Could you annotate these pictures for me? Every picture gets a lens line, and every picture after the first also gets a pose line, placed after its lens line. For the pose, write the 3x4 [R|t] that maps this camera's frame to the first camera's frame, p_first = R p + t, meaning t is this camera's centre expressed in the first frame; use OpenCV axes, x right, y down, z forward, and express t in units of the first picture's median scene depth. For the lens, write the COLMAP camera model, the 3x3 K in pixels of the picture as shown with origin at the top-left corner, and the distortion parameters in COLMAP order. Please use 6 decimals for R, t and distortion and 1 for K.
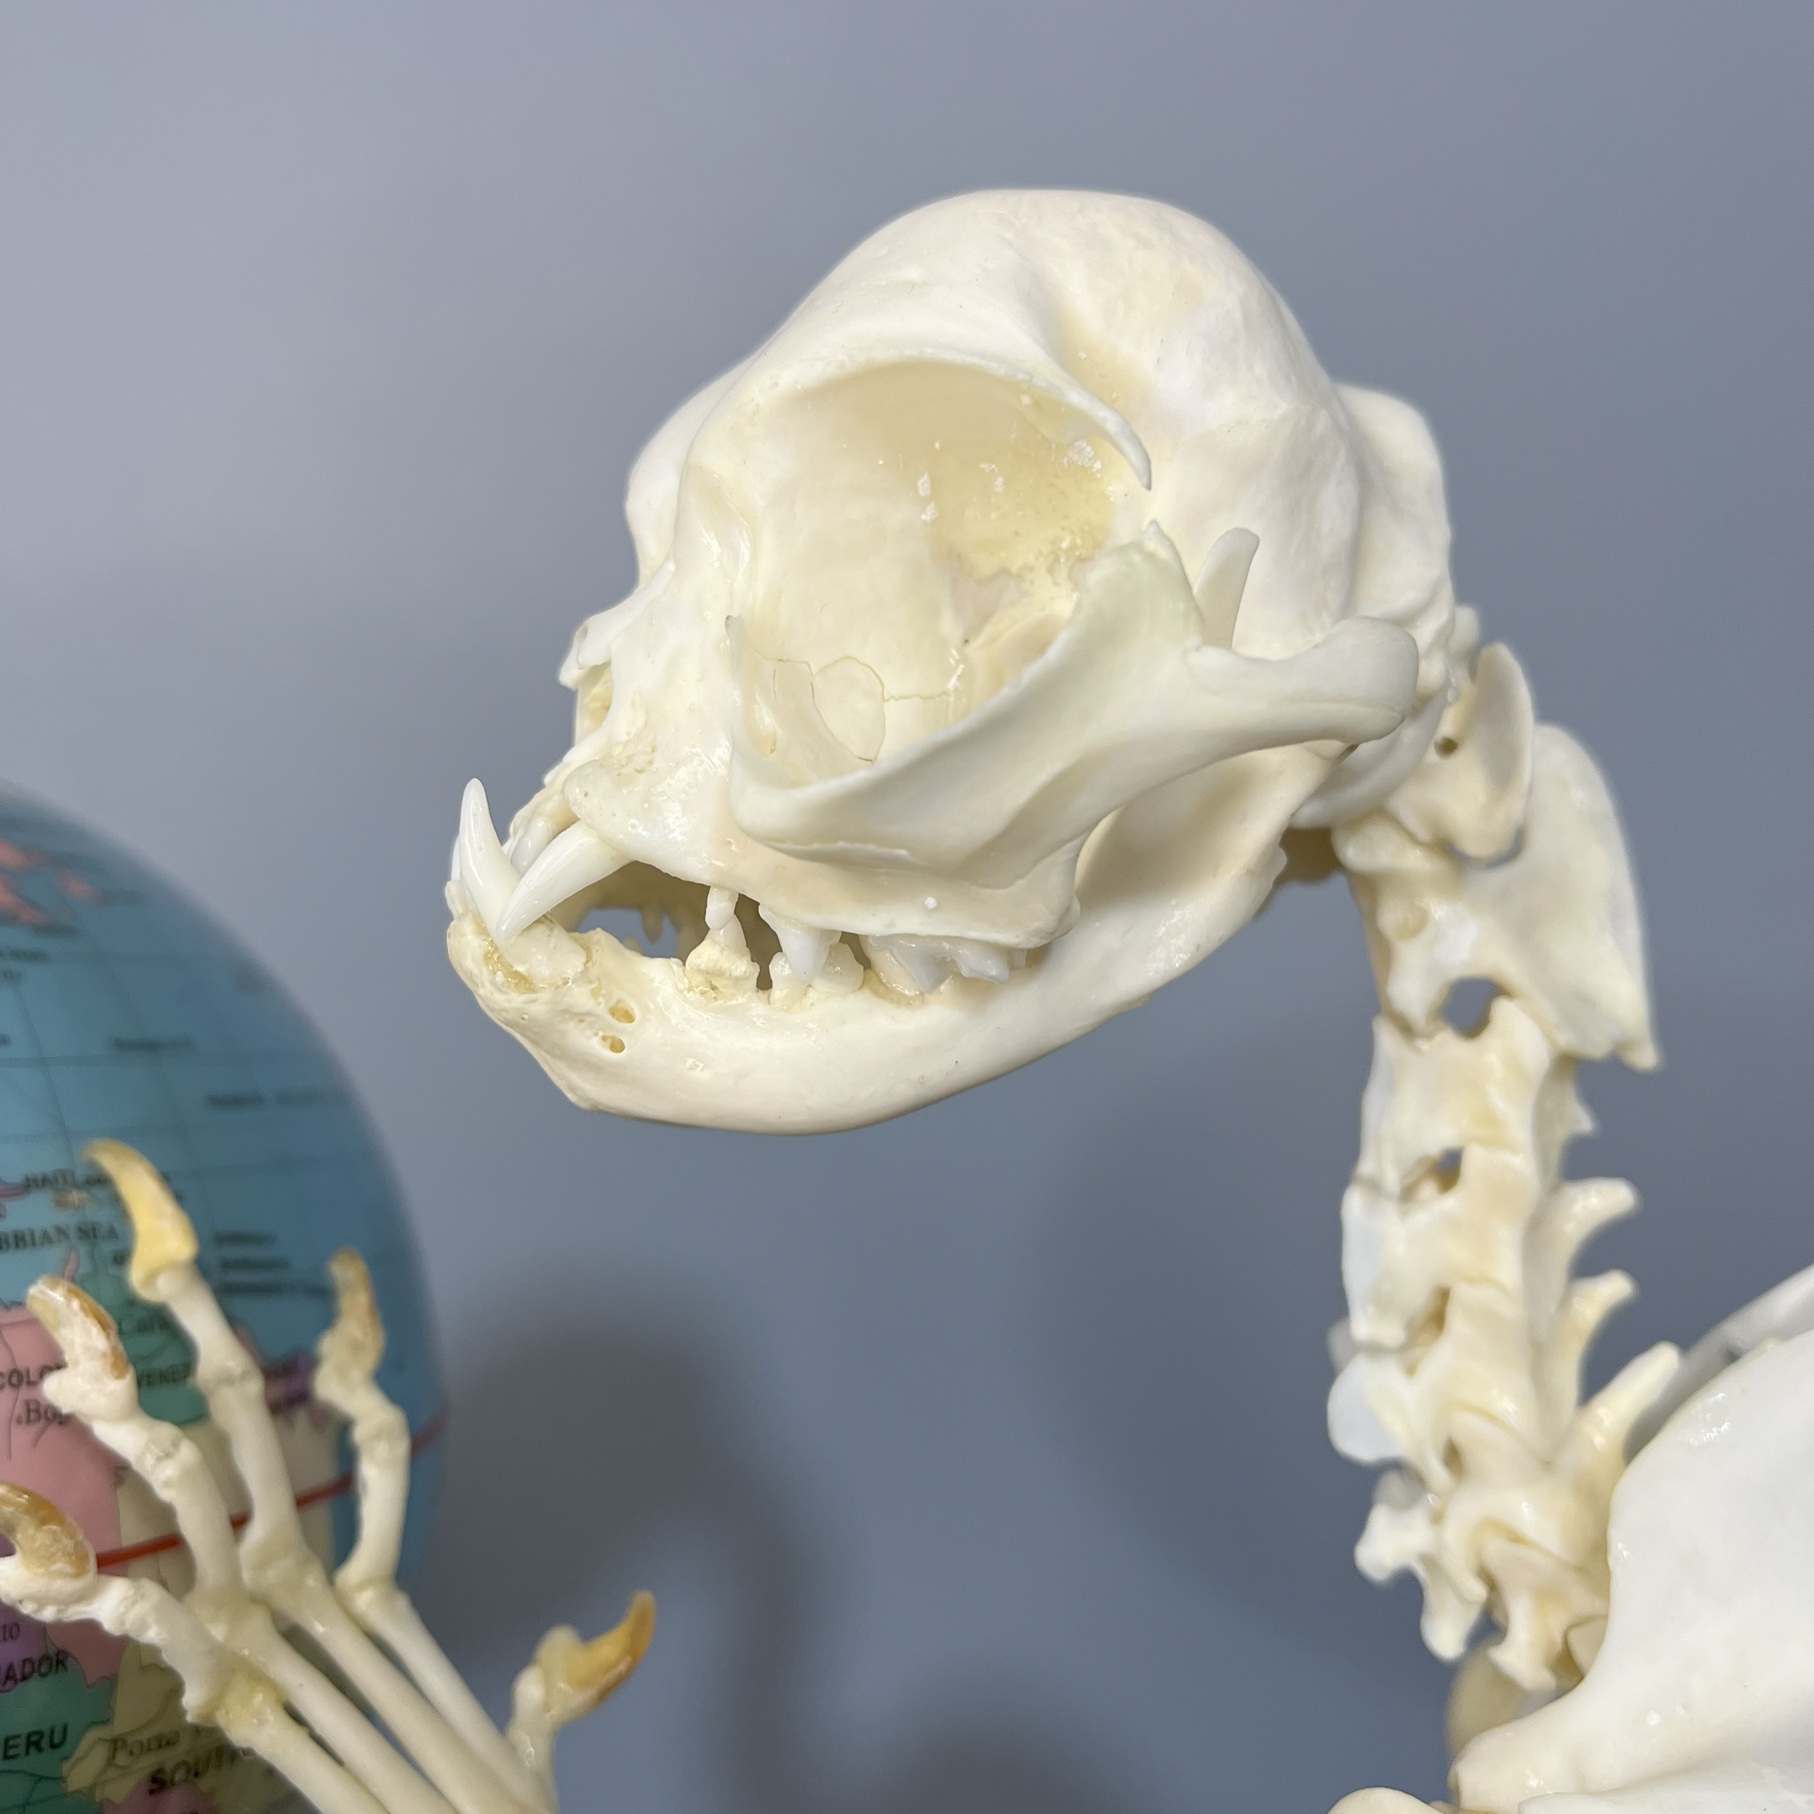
lens RADIAL K [[1855.4, 0, 889.0], [0, 1855.4, 911.0], [0, 0, 1]] dist [0.087399, -0.210139]
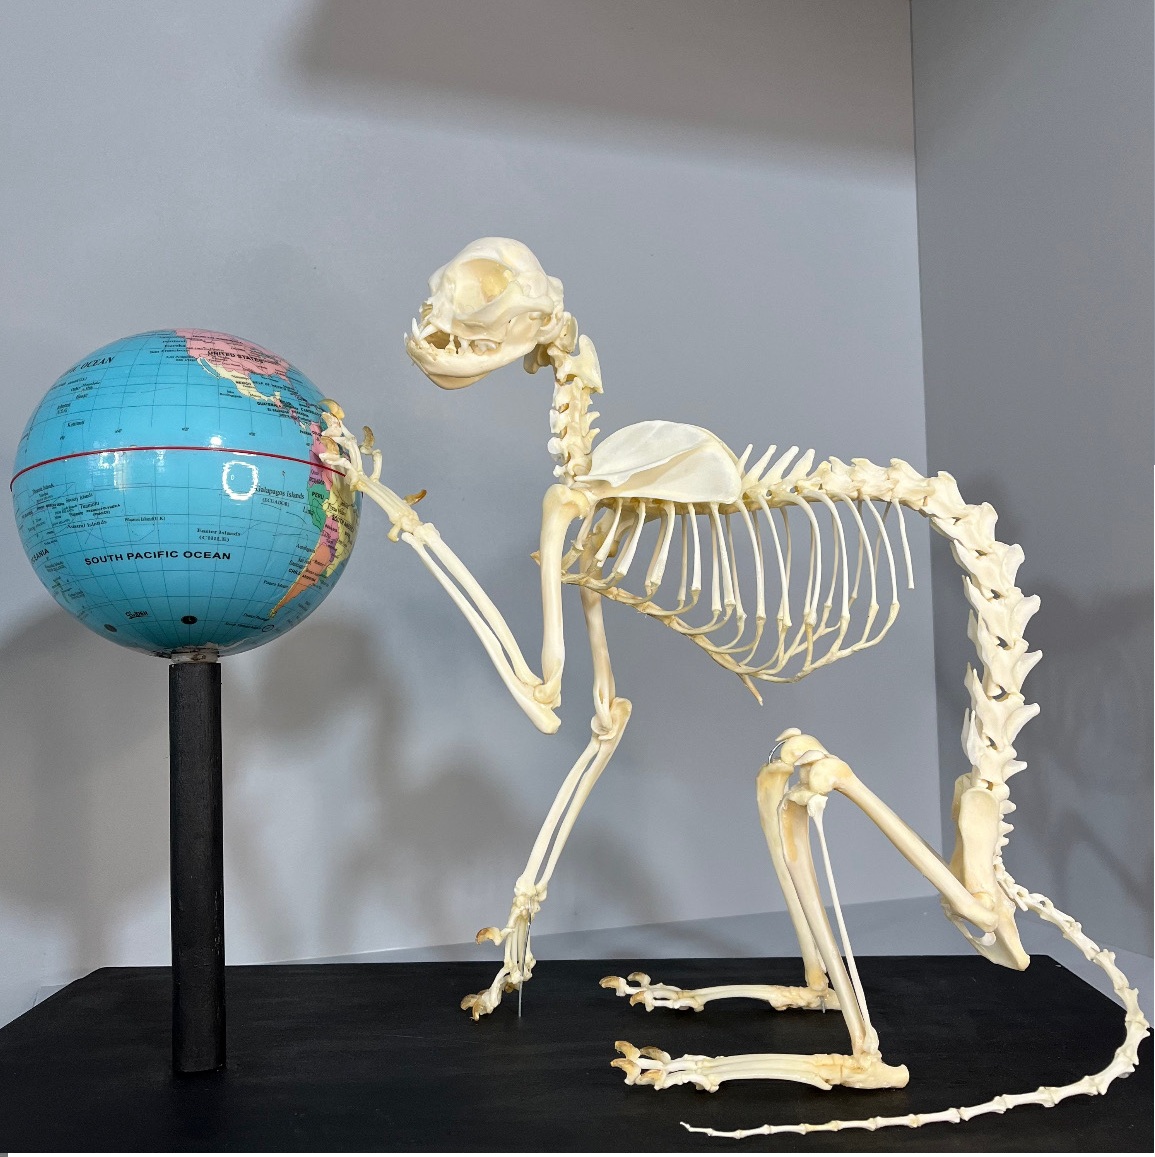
lens RADIAL K [[1183.4, 0, 577.5], [0, 1183.4, 578.5], [0, 0, 1]] dist [0.087399, -0.210139]
pose [[0.982000, 0.007778, 0.188720, -0.382827], [0.015133, 0.992700, -0.119656, 1.175935], [-0.188273, 0.120358, 0.974714, -2.684838]]
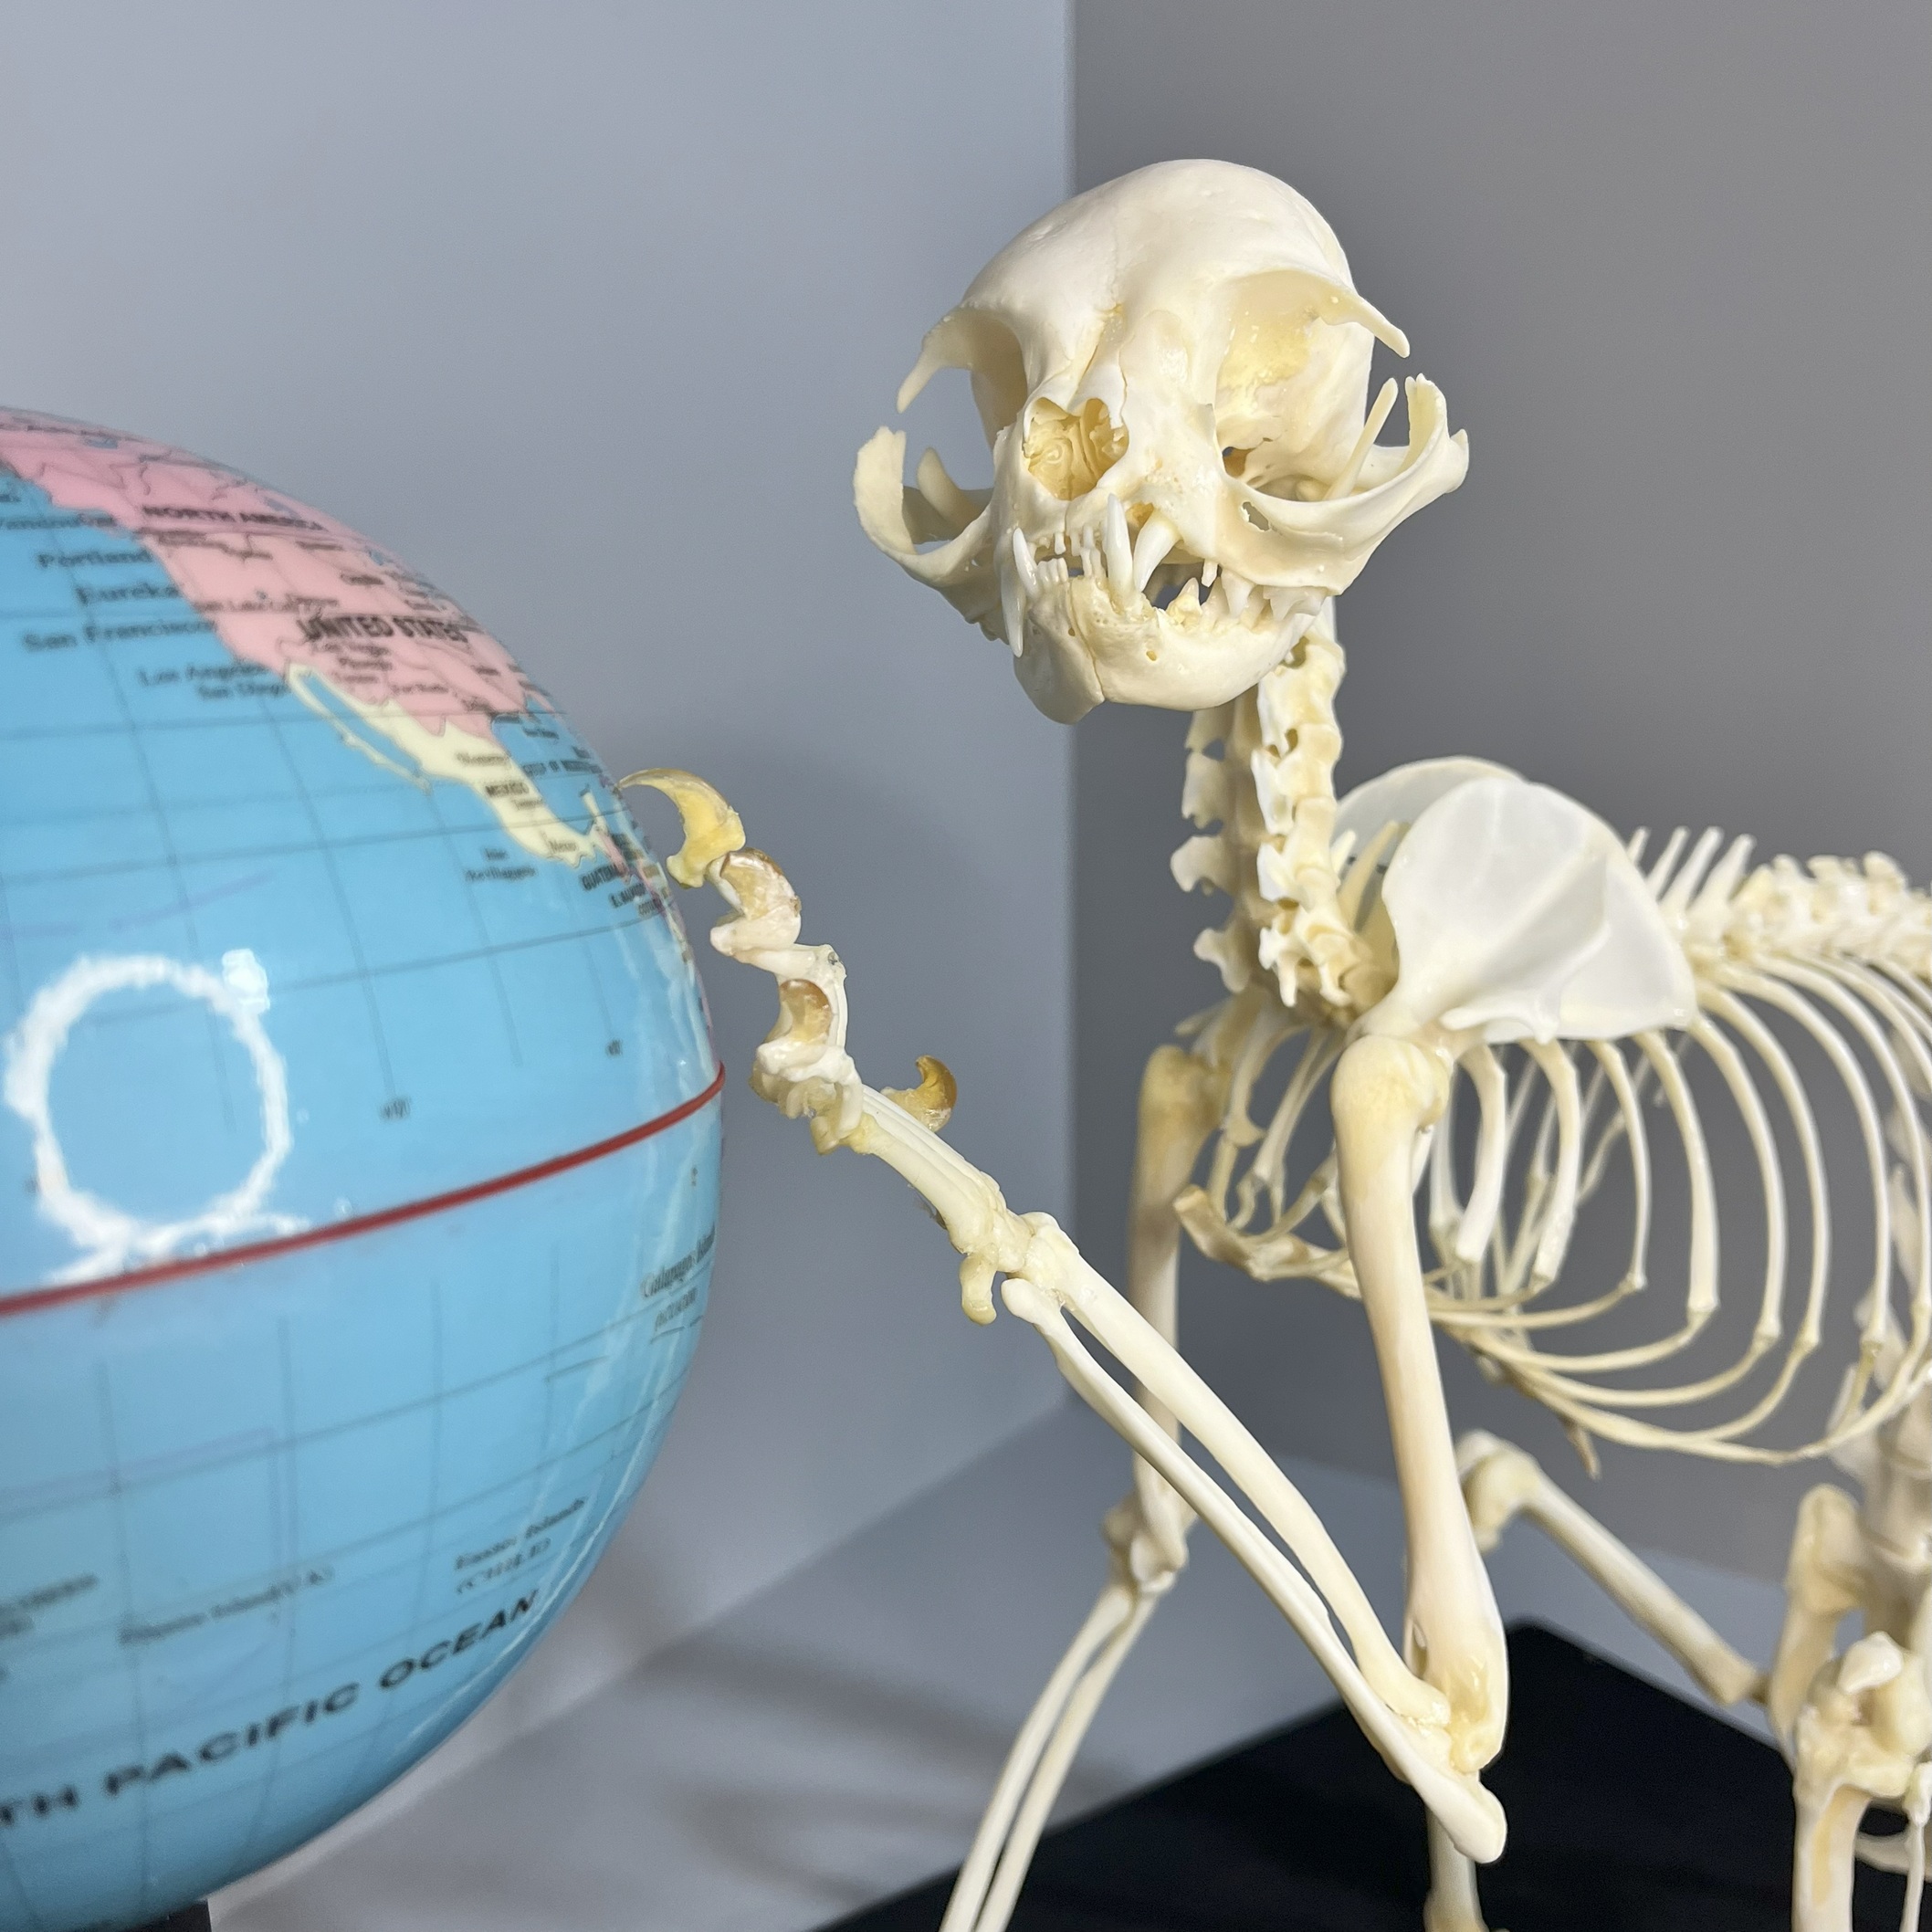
lens RADIAL K [[1976.1, 0, 946.8], [0, 1976.1, 970.2], [0, 0, 1]] dist [0.087399, -0.210139]
pose [[0.688957, -0.123254, 0.714245, -1.428617], [0.047318, 0.990982, 0.125366, 0.107919], [-0.723256, -0.052575, 0.688576, -0.124125]]
